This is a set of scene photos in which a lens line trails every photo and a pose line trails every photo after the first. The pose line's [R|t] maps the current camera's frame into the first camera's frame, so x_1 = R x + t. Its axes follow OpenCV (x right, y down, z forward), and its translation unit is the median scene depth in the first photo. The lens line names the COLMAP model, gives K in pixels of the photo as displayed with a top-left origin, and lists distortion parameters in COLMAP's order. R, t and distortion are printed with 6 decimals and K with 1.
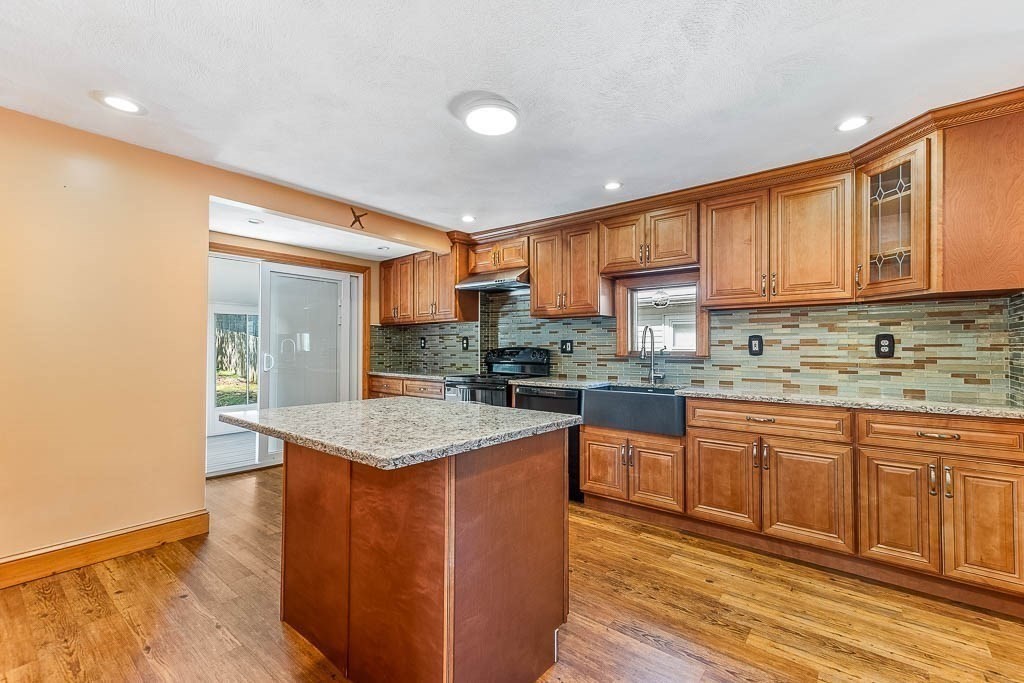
lens RADIAL K [[450.5, 0, 503.6], [0, 450.5, 338.2], [0, 0, 1]] dist [0.017268, -0.000616]
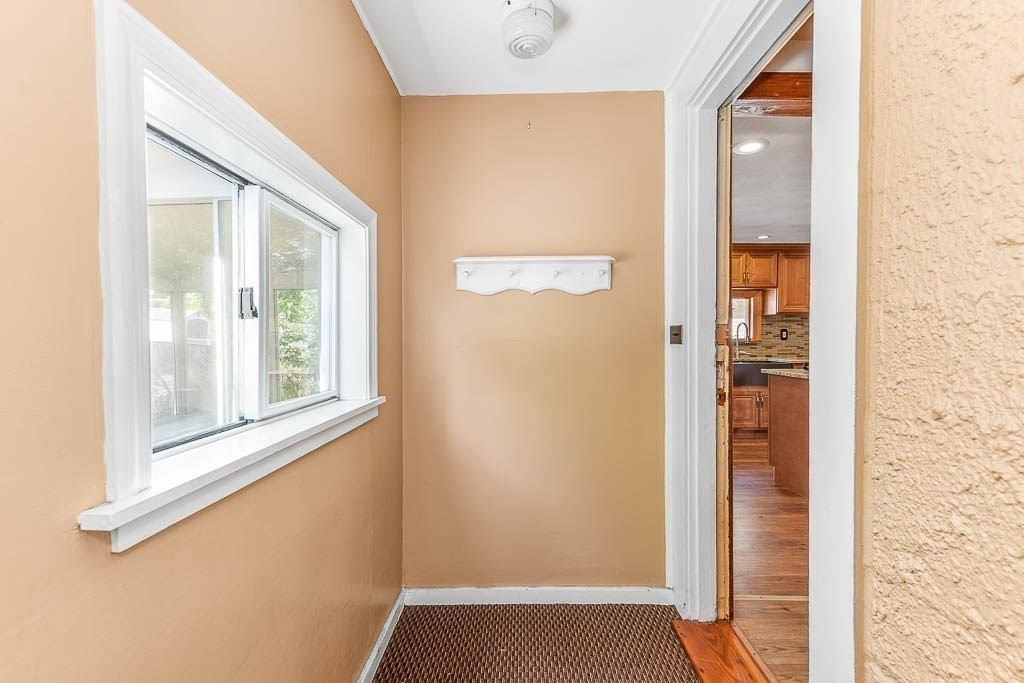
lens RADIAL K [[450.5, 0, 514.5], [0, 450.5, 342.9], [0, 0, 1]] dist [0.017268, -0.000616]
pose [[0.776687, -0.009168, 0.629820, -1.342918], [-0.012119, 0.999491, 0.029495, 0.008134], [-0.629770, -0.030542, 0.776181, 0.259398]]
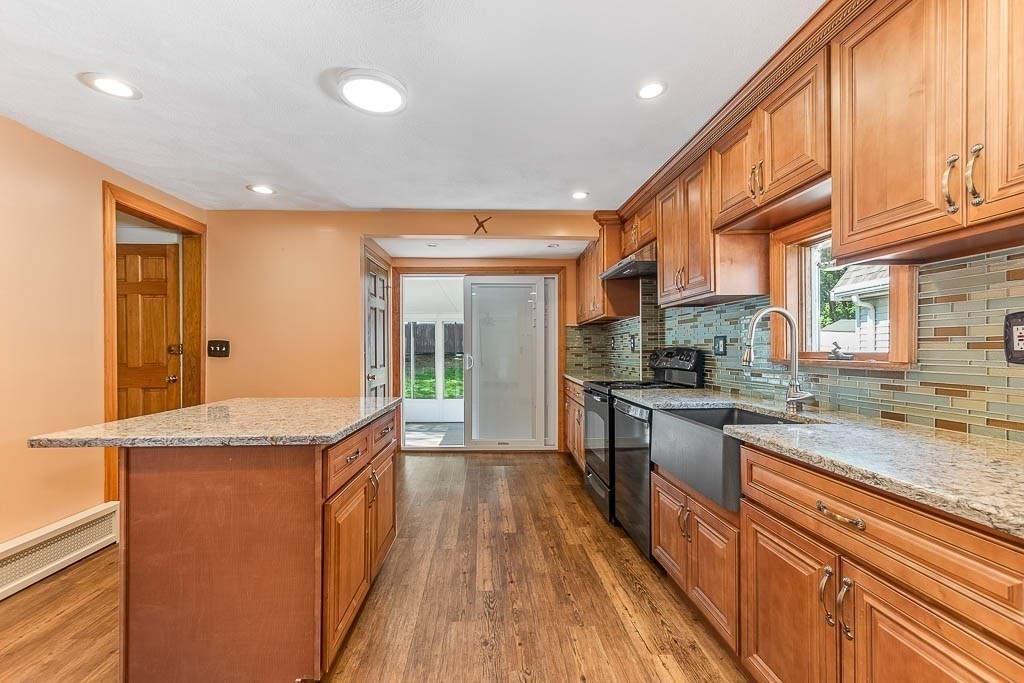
lens RADIAL K [[450.5, 0, 516.7], [0, 450.5, 350.8], [0, 0, 1]] dist [0.017268, -0.000616]
pose [[0.664674, -0.002759, -0.747128, 0.533216], [0.022045, 0.999630, 0.015921, 0.010771], [0.746808, -0.027053, 0.664490, 0.390987]]
